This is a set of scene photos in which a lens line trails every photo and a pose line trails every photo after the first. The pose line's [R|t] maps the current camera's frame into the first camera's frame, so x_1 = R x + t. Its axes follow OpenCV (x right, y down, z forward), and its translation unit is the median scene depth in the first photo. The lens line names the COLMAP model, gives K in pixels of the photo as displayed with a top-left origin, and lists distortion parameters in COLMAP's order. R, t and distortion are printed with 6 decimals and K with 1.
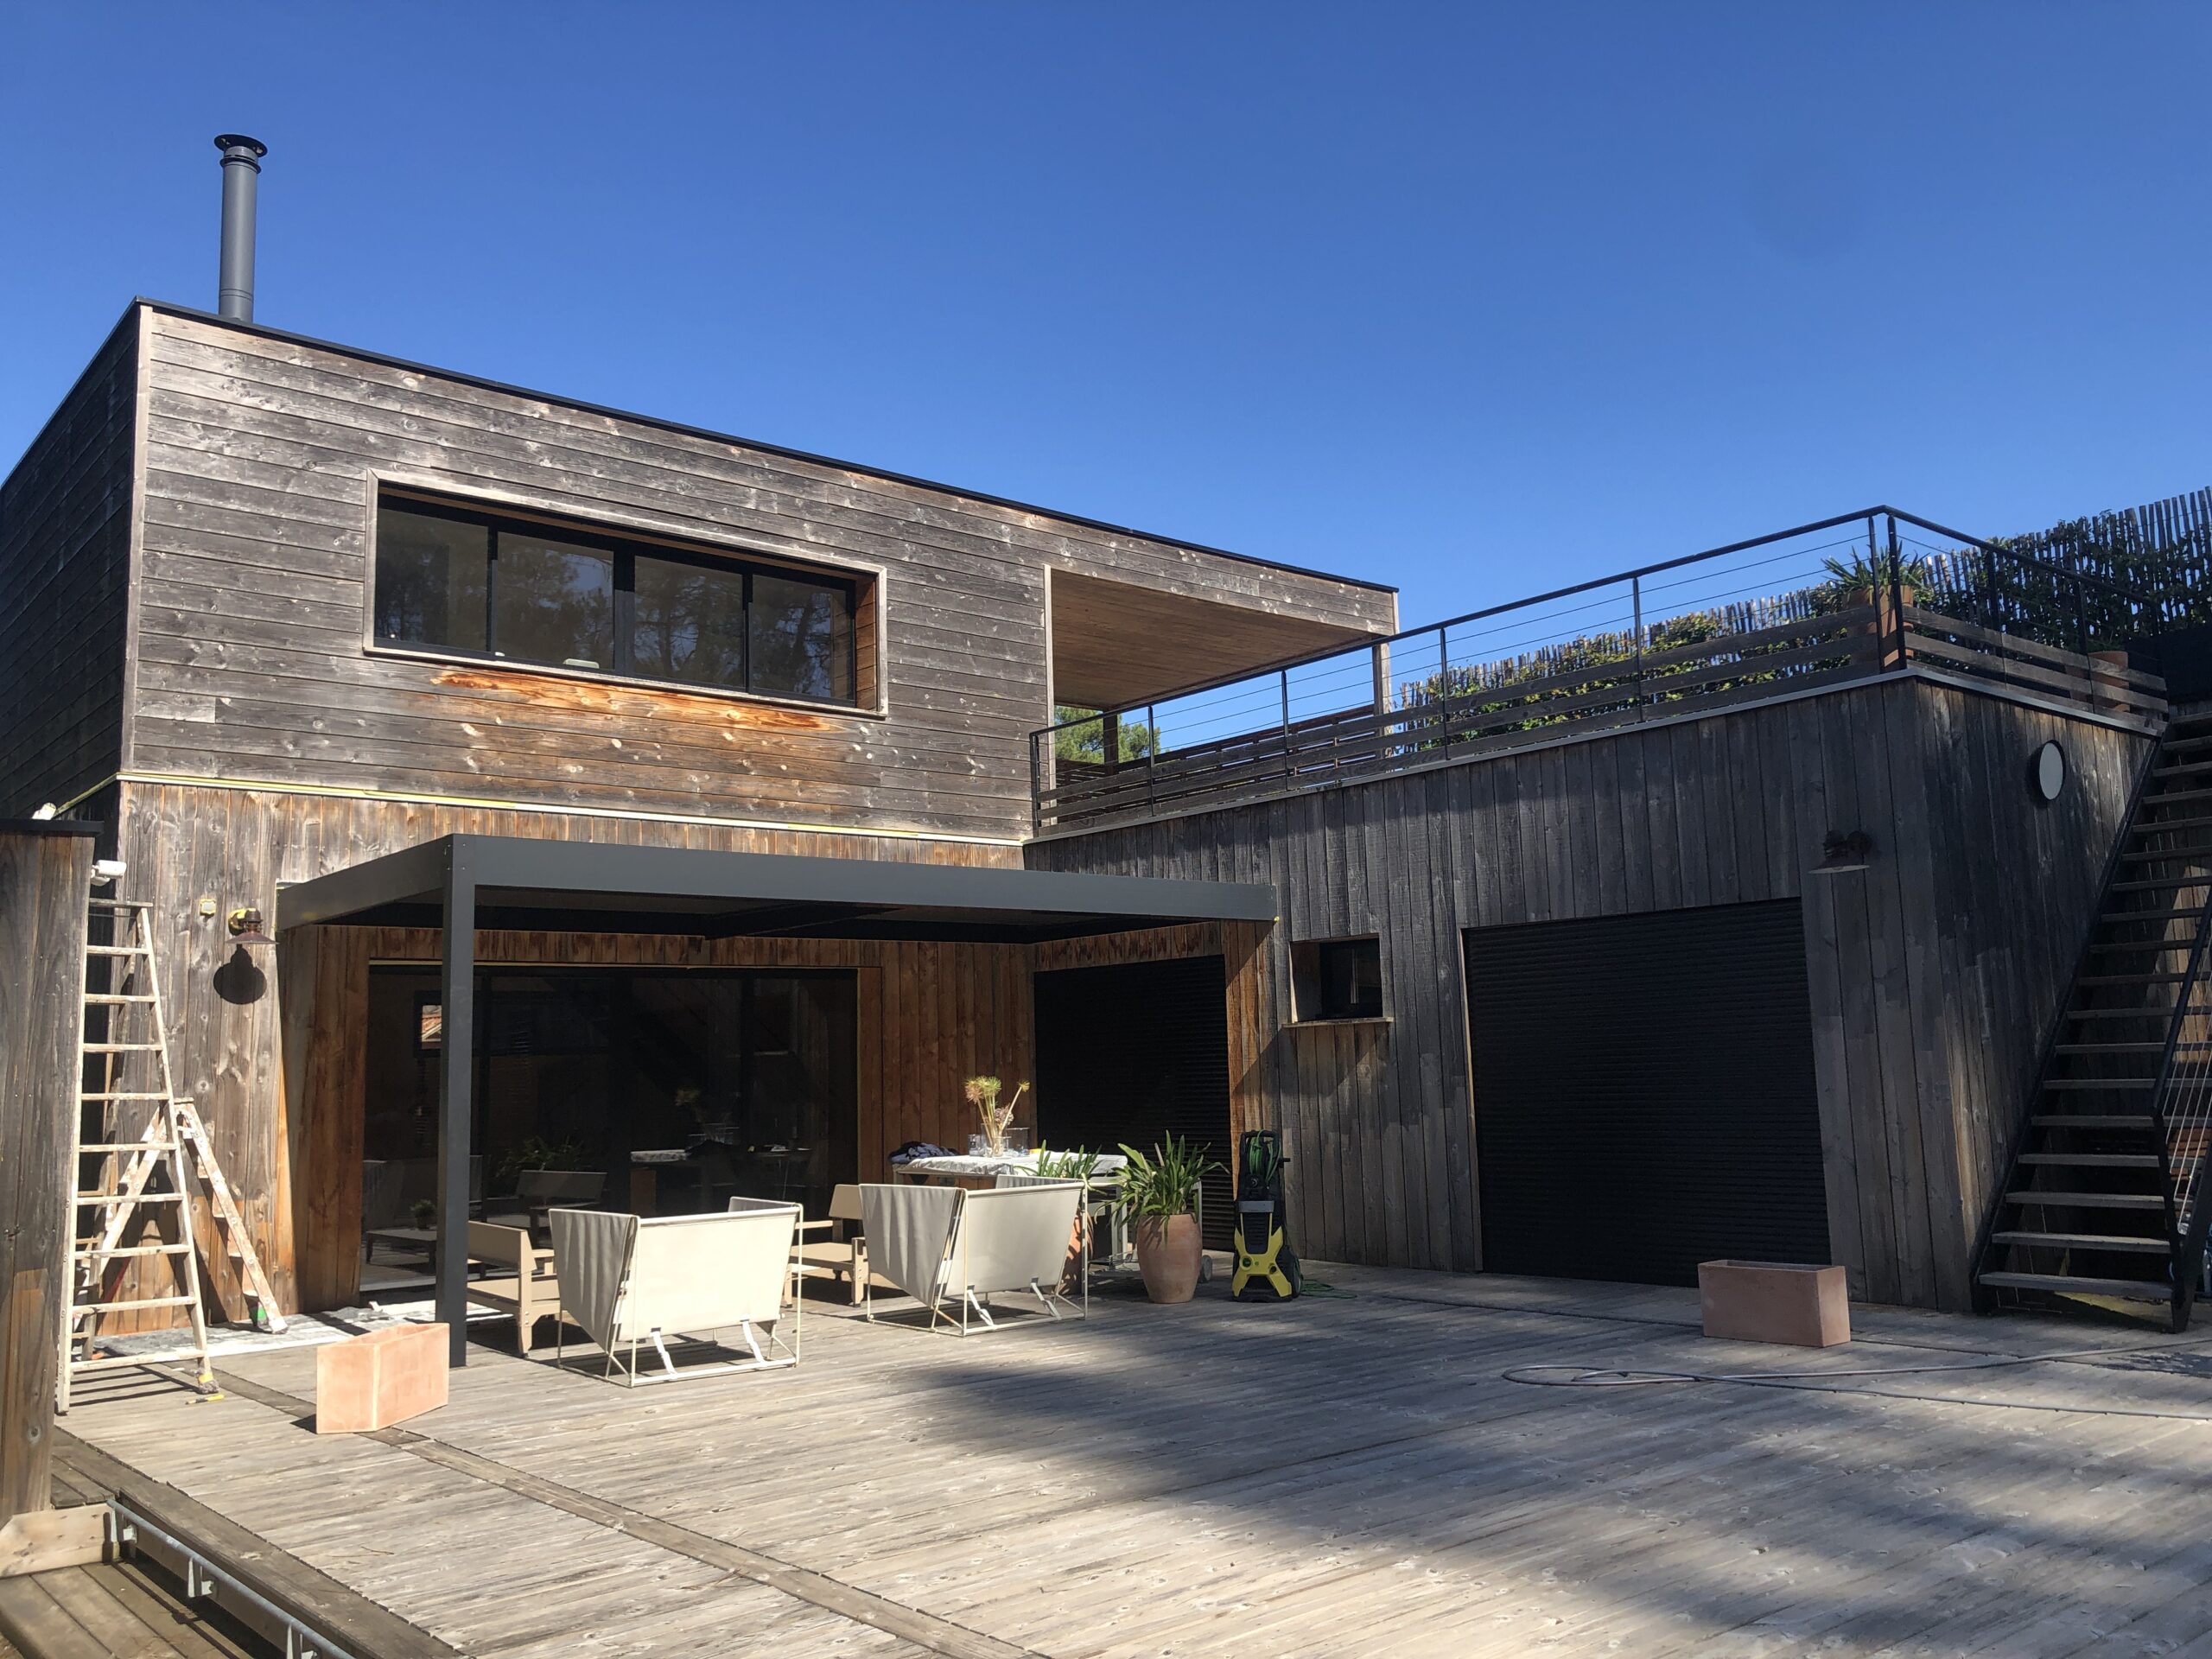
lens RADIAL K [[1818.0, 0, 1109.4], [0, 1818.0, 822.1], [0, 0, 1]] dist [0.031507, -0.018707]
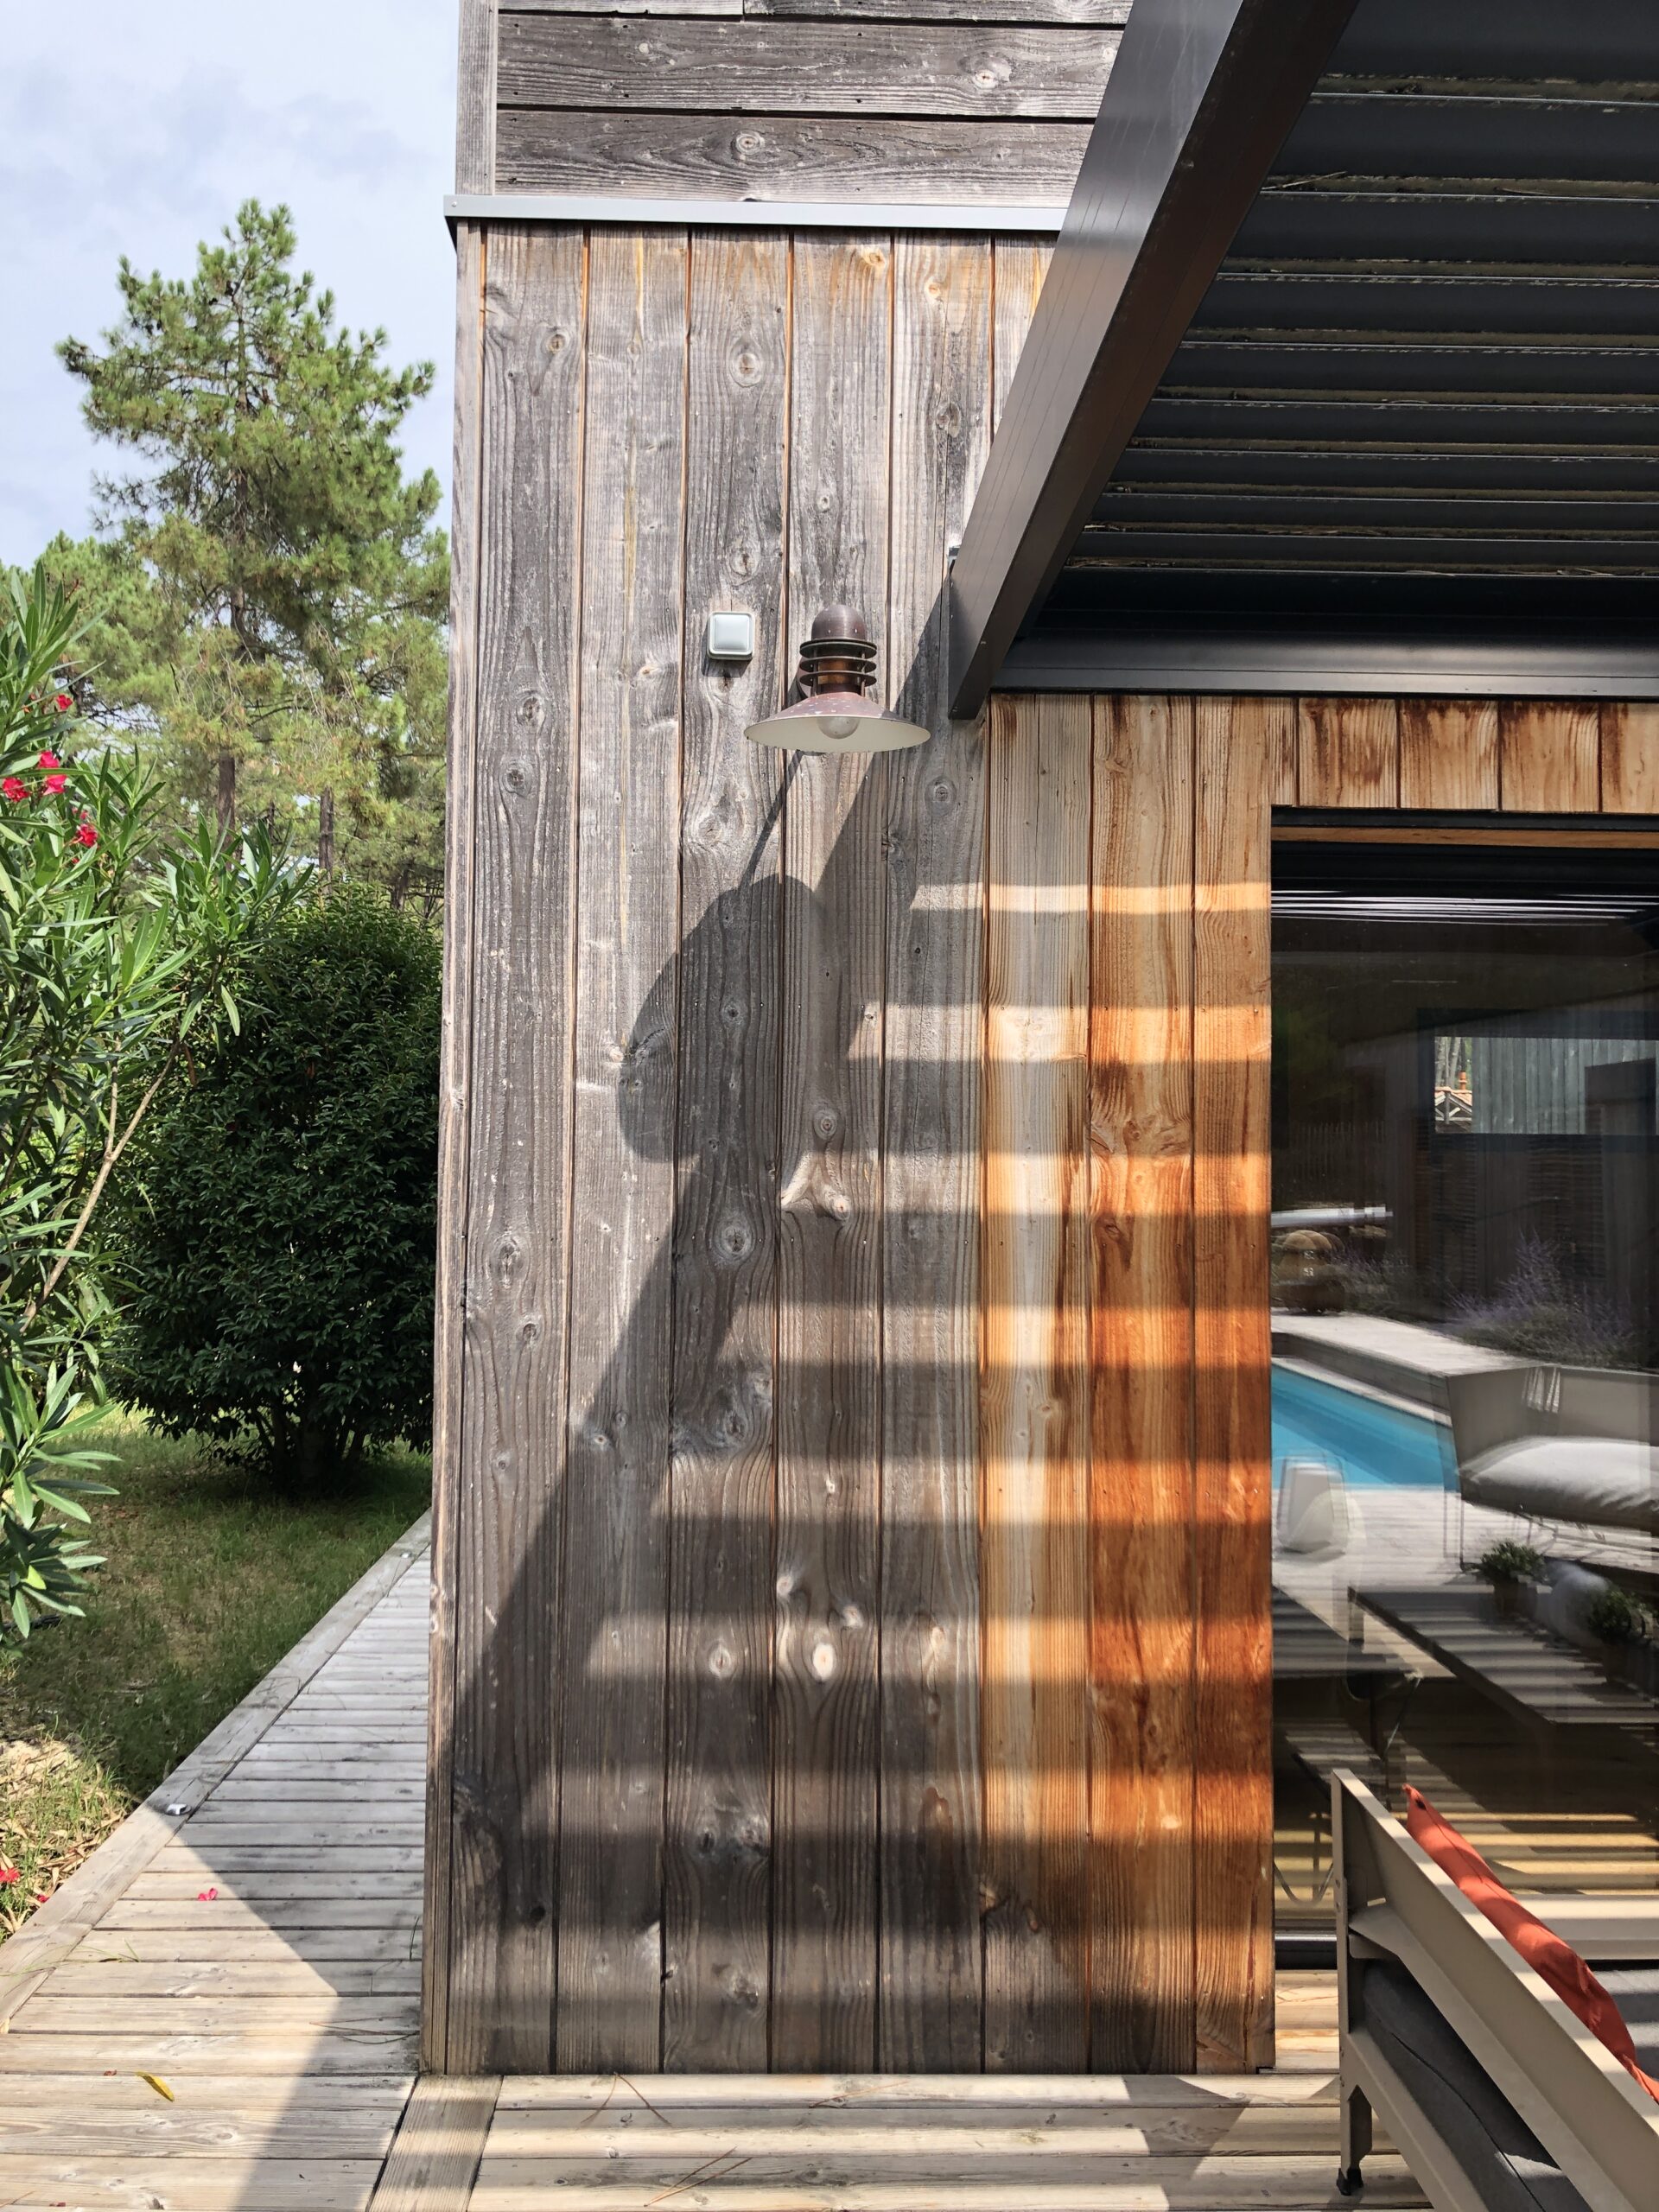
lens RADIAL K [[1818.0, 0, 827.0], [0, 1818.0, 1105.8], [0, 0, 1]] dist [0.031507, -0.018707]
pose [[0.777896, 0.009837, -0.628316, -0.299037], [0.057073, 0.994639, 0.086233, 0.096511], [0.625795, -0.102941, 0.773164, 0.779283]]
